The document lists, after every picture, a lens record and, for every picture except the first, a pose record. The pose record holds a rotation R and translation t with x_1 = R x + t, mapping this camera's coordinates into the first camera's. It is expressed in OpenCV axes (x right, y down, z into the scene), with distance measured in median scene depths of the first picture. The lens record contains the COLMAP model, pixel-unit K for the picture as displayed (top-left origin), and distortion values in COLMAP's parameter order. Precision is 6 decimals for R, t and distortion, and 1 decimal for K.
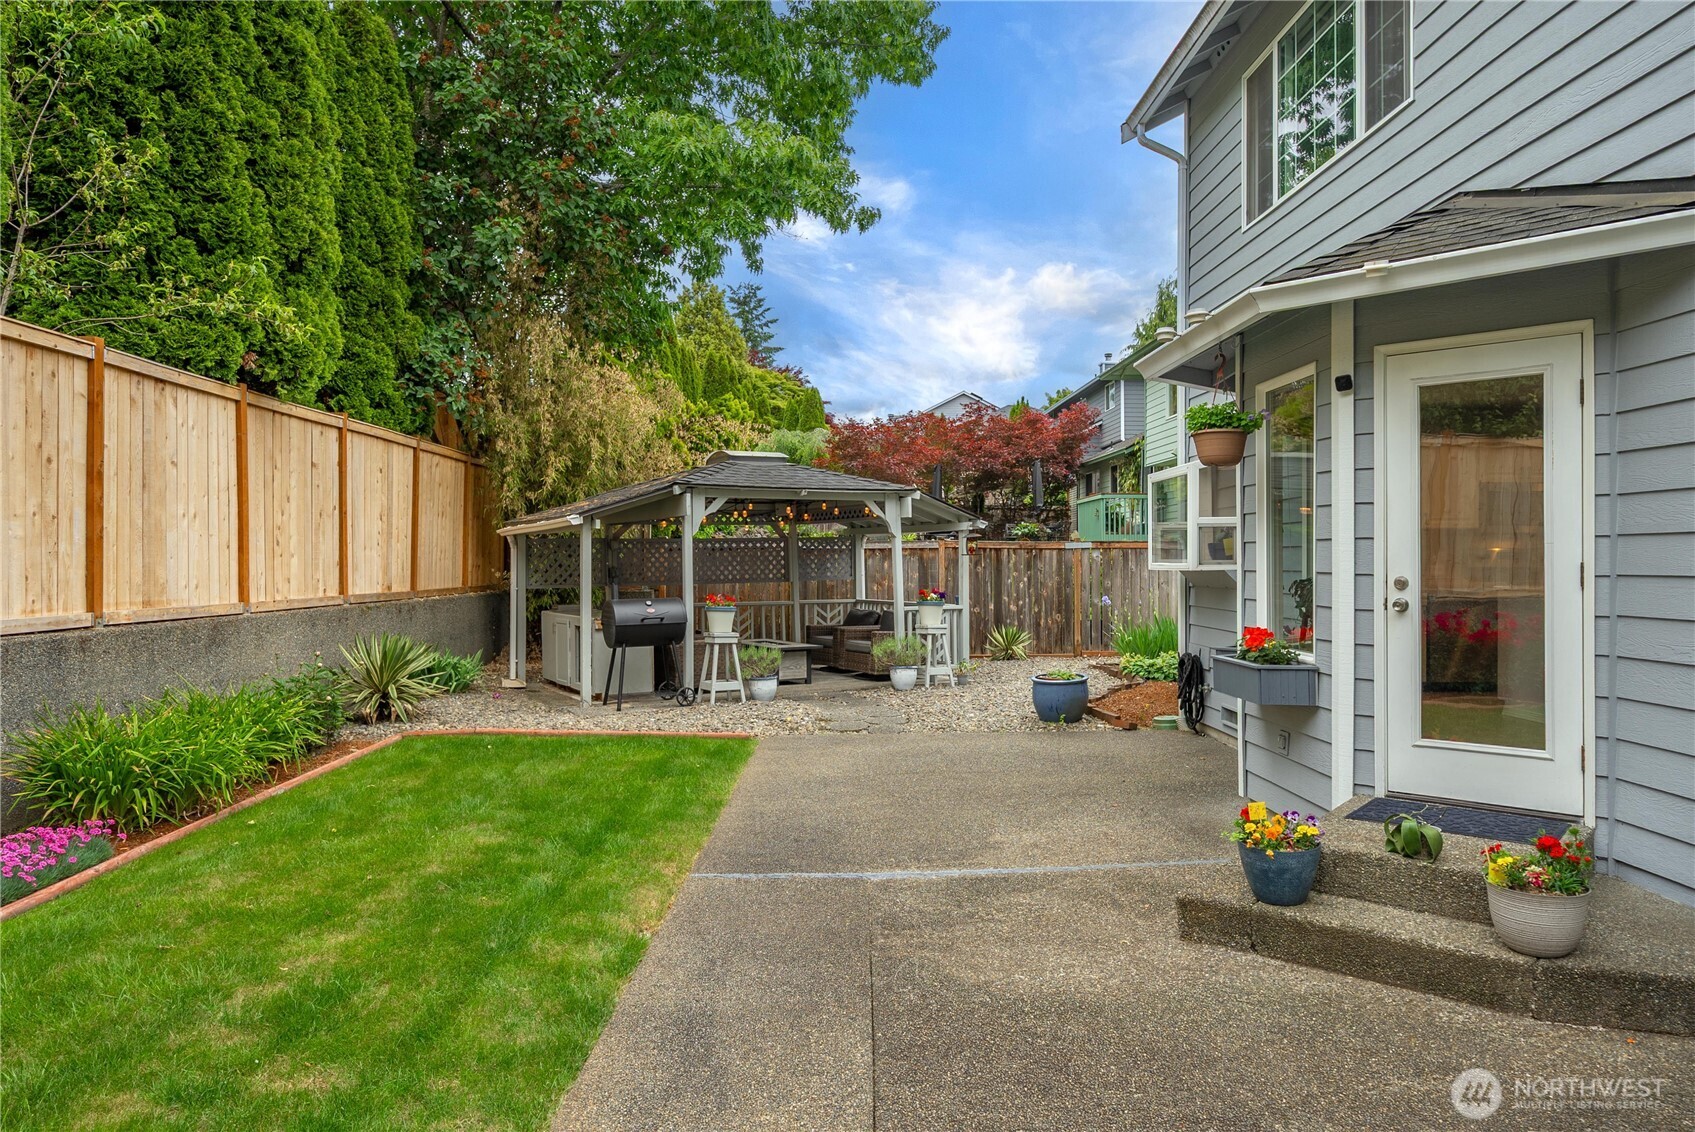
lens RADIAL K [[1092.9, 0, 861.0], [0, 1092.9, 559.0], [0, 0, 1]] dist [0.000940, 0.000290]
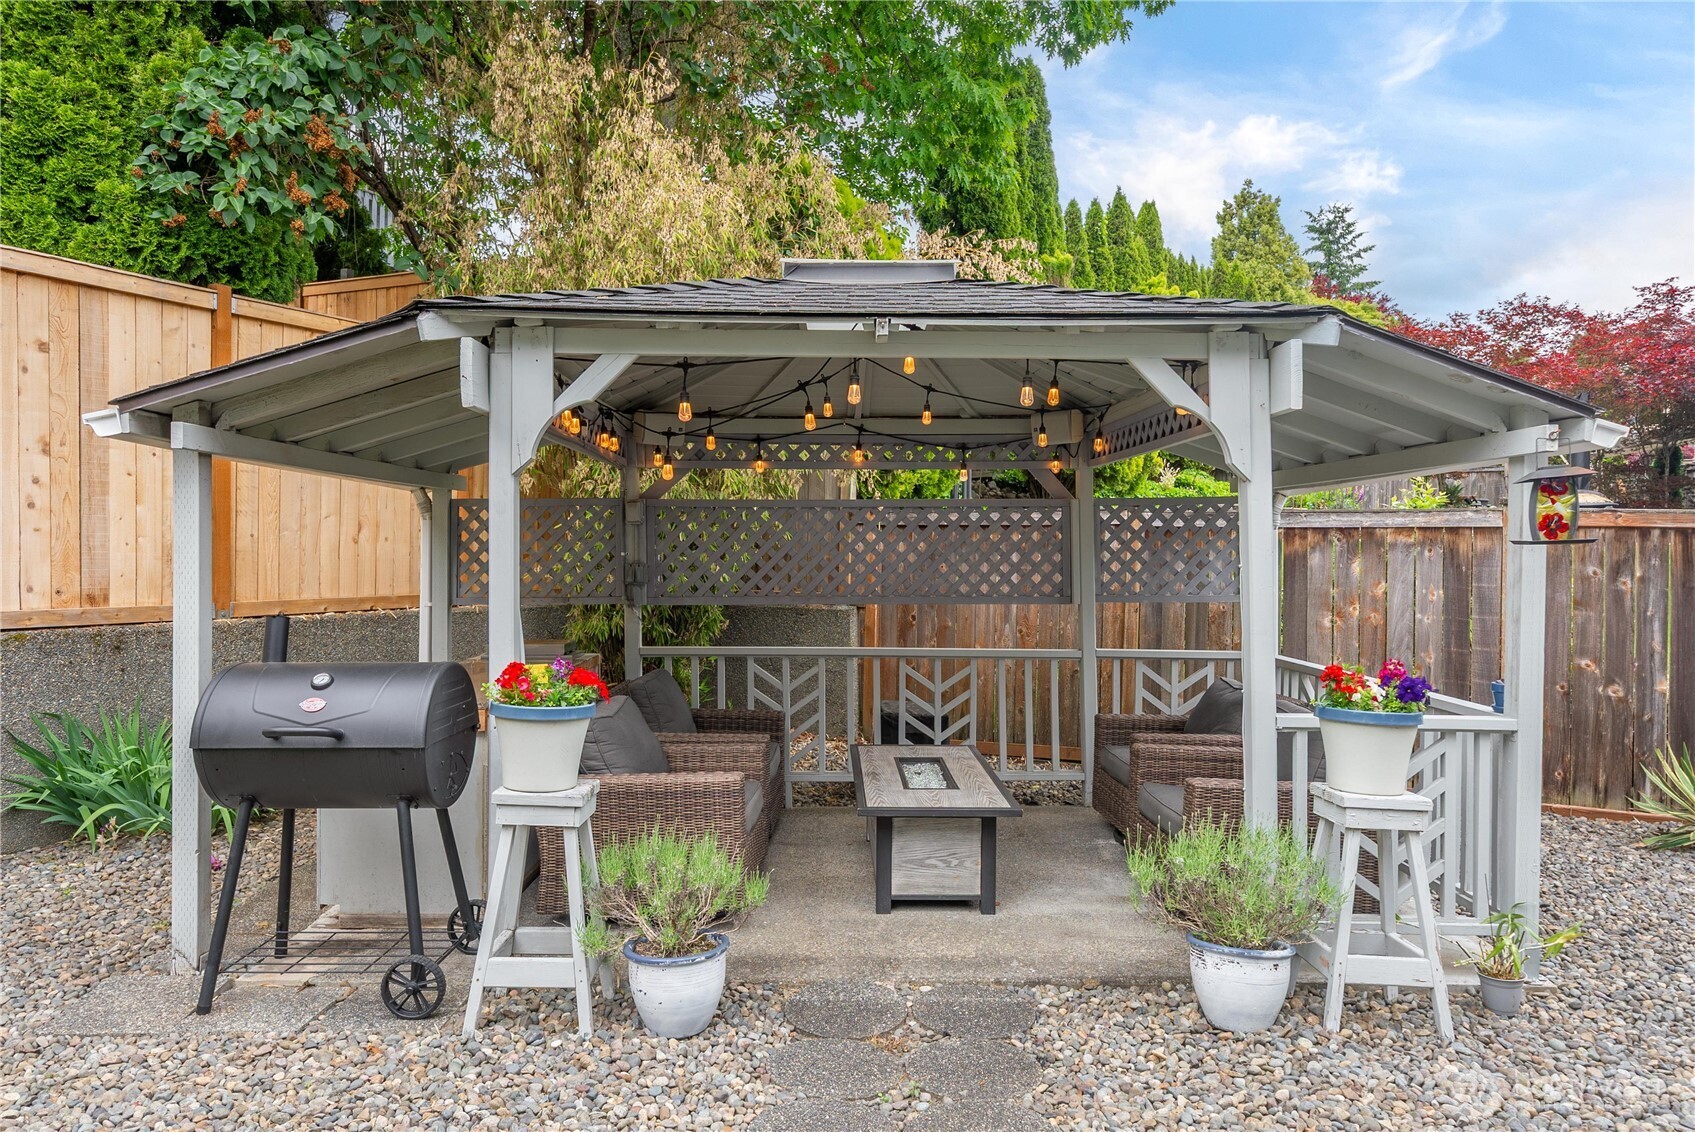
lens RADIAL K [[1156.7, 0, 844.0], [0, 1156.7, 564.4], [0, 0, 1]] dist [-0.002975, 0.002492]
pose [[0.867828, 0.020545, -0.496439, 0.095949], [-0.013036, 0.999742, 0.018587, -0.001622], [0.496693, -0.009659, 0.867873, 0.698304]]
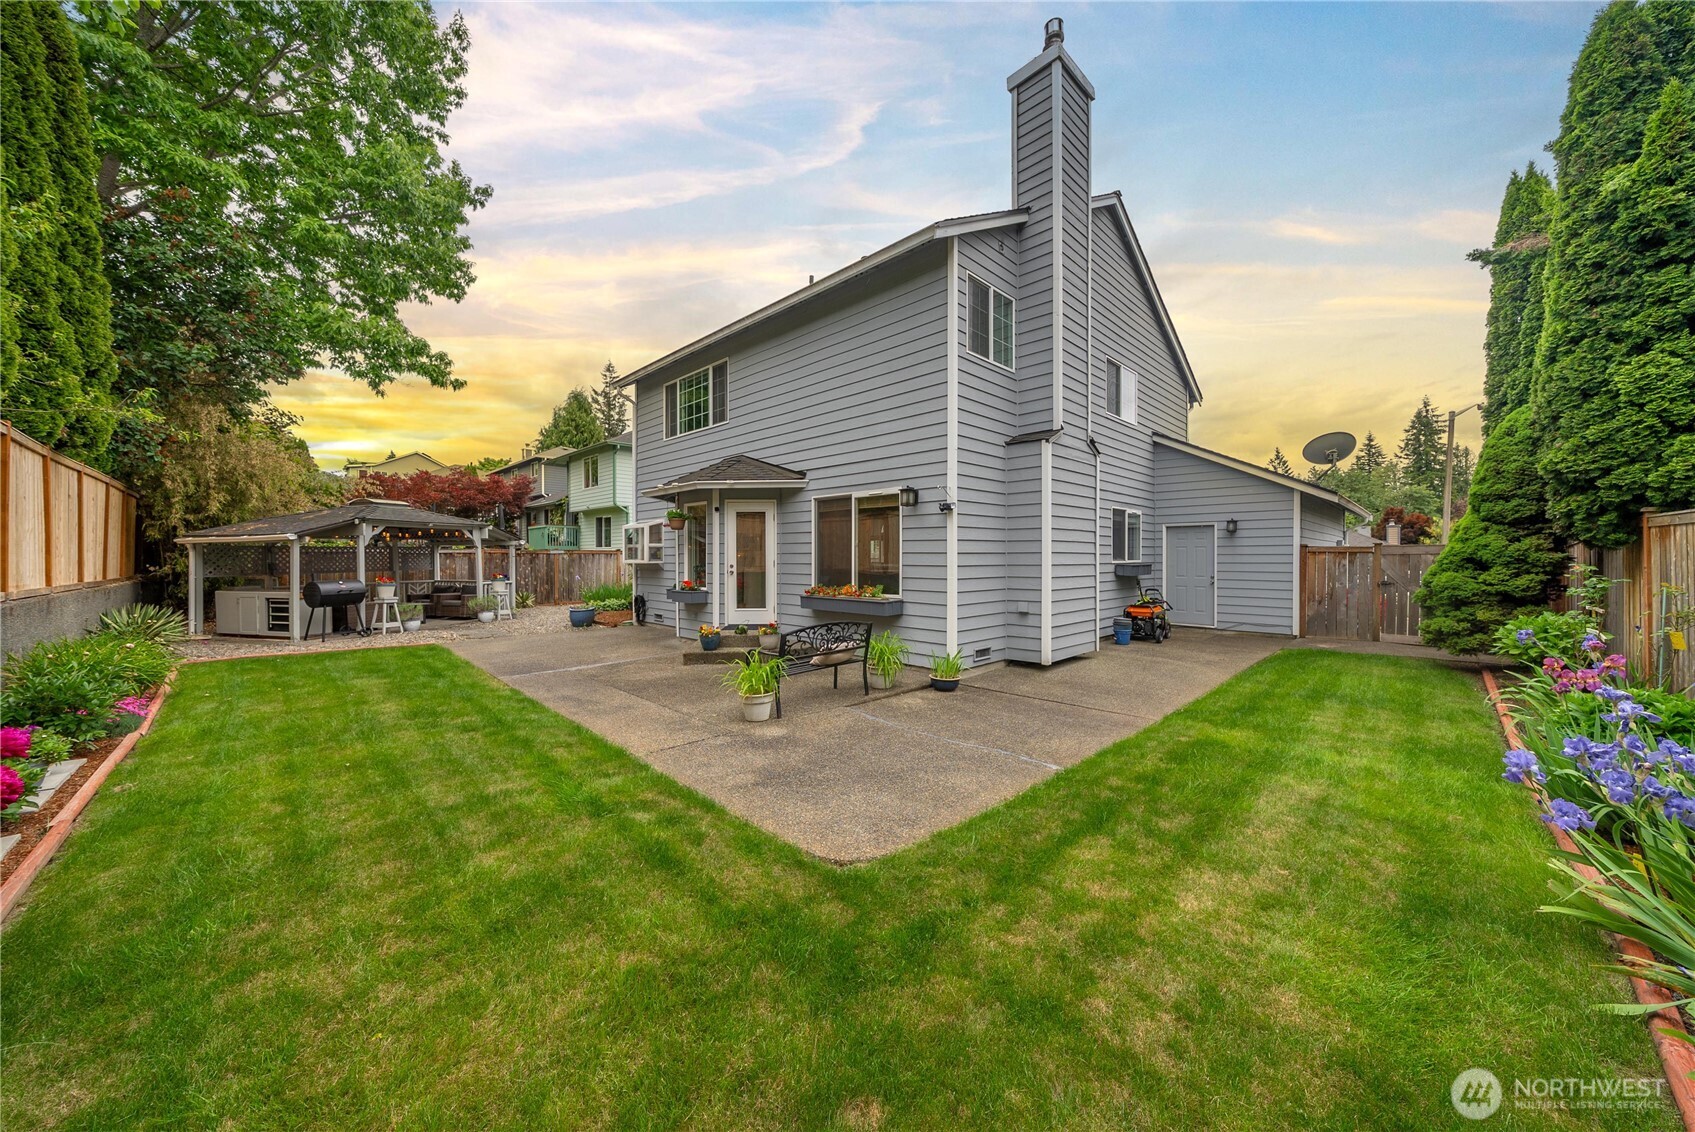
lens RADIAL K [[590.4, 0, 847.4], [0, 590.4, 558.0], [0, 0, 1]] dist [-0.000863, -0.000008]
pose [[0.728832, 0.001821, 0.684690, -0.225320], [-0.001799, 0.999998, -0.000744, -0.001751], [-0.684690, -0.000689, 0.728834, -0.273607]]
